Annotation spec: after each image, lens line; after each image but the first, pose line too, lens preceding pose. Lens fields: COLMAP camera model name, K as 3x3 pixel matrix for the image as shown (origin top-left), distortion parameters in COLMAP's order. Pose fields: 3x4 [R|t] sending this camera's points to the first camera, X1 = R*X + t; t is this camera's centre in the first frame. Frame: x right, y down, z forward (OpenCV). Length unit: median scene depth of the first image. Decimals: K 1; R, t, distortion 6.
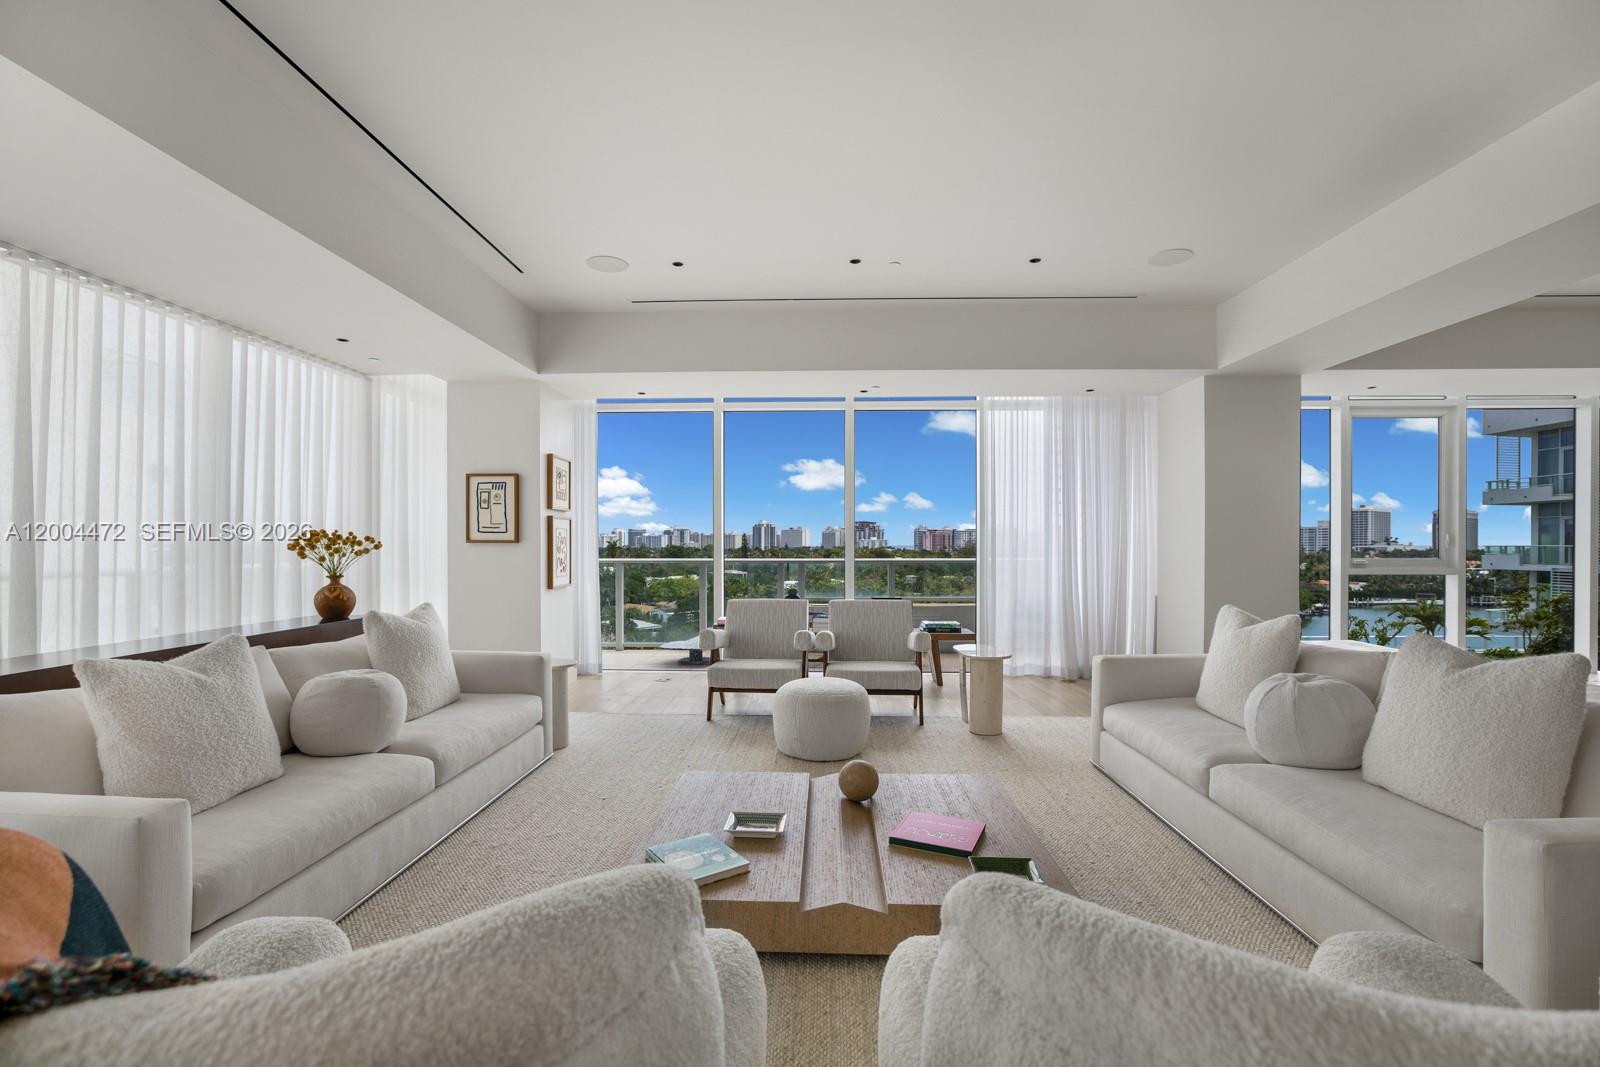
lens RADIAL K [[696.9, 0, 805.0], [0, 696.9, 542.5], [0, 0, 1]] dist [-0.053012, 0.000041]
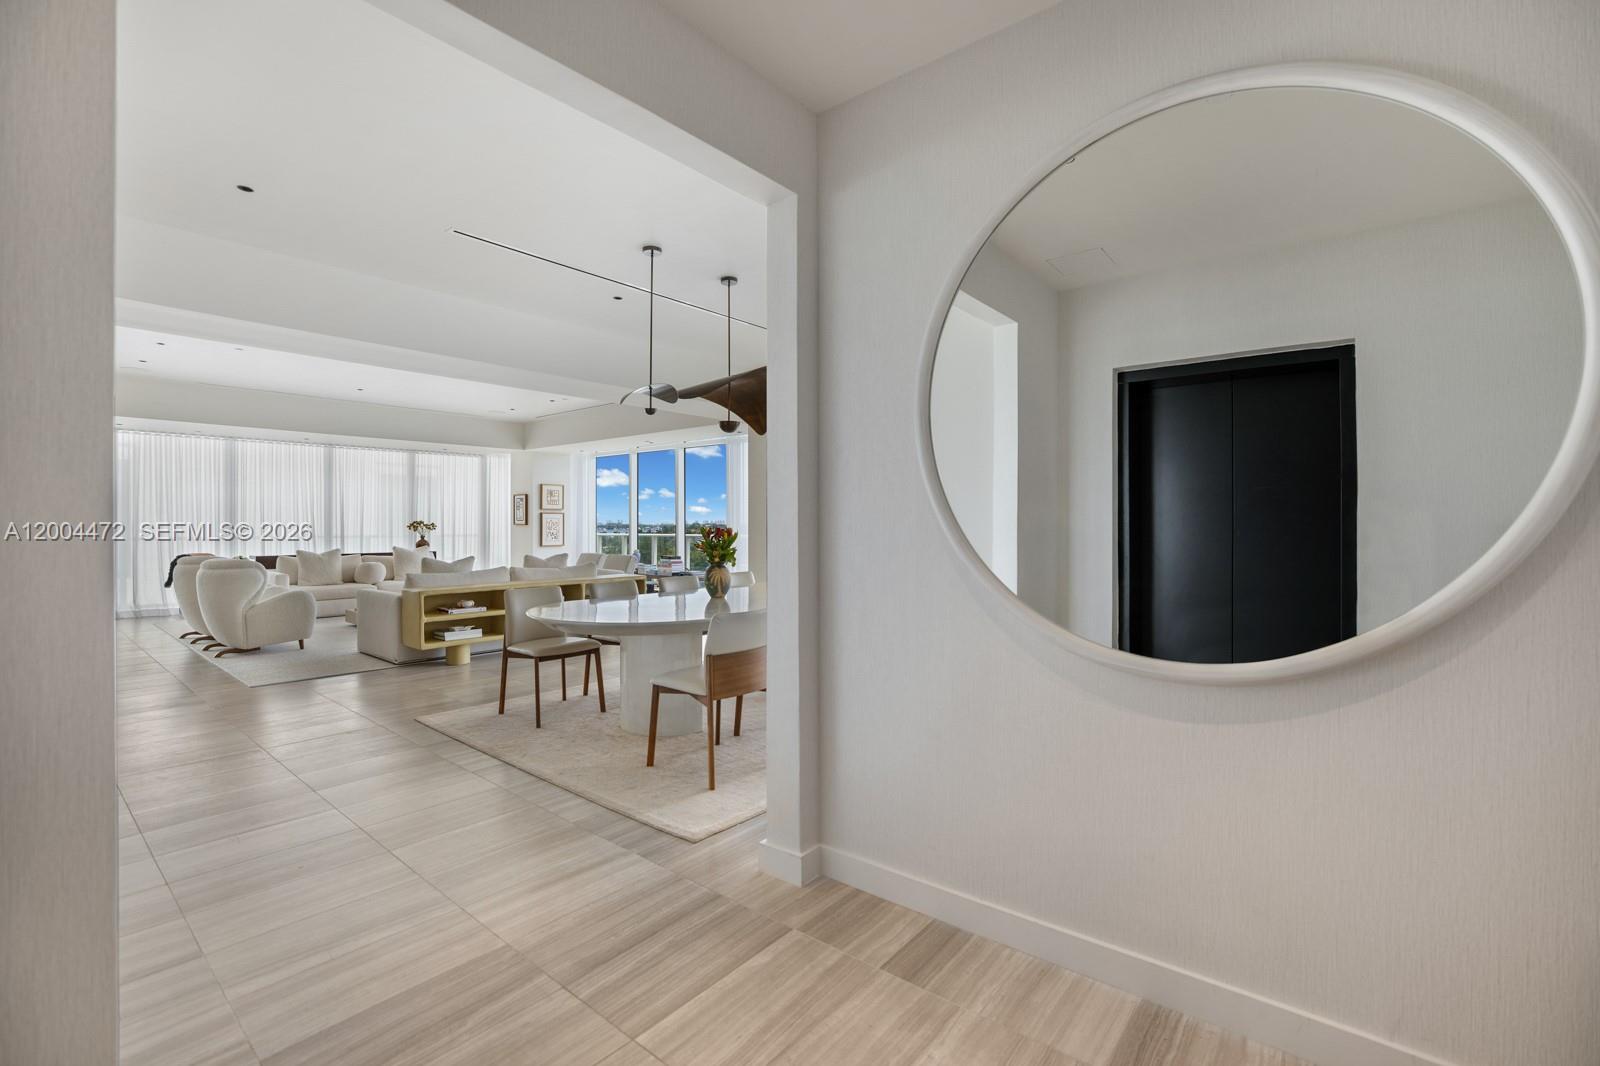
lens RADIAL K [[696.2, 0, 771.0], [0, 696.2, 512.6], [0, 0, 1]] dist [0.001589, 0.000275]
pose [[0.773074, -0.012954, -0.634184, 1.627042], [0.003182, 0.999858, -0.016545, 0.000108], [0.634308, 0.010773, 0.773005, -0.240236]]
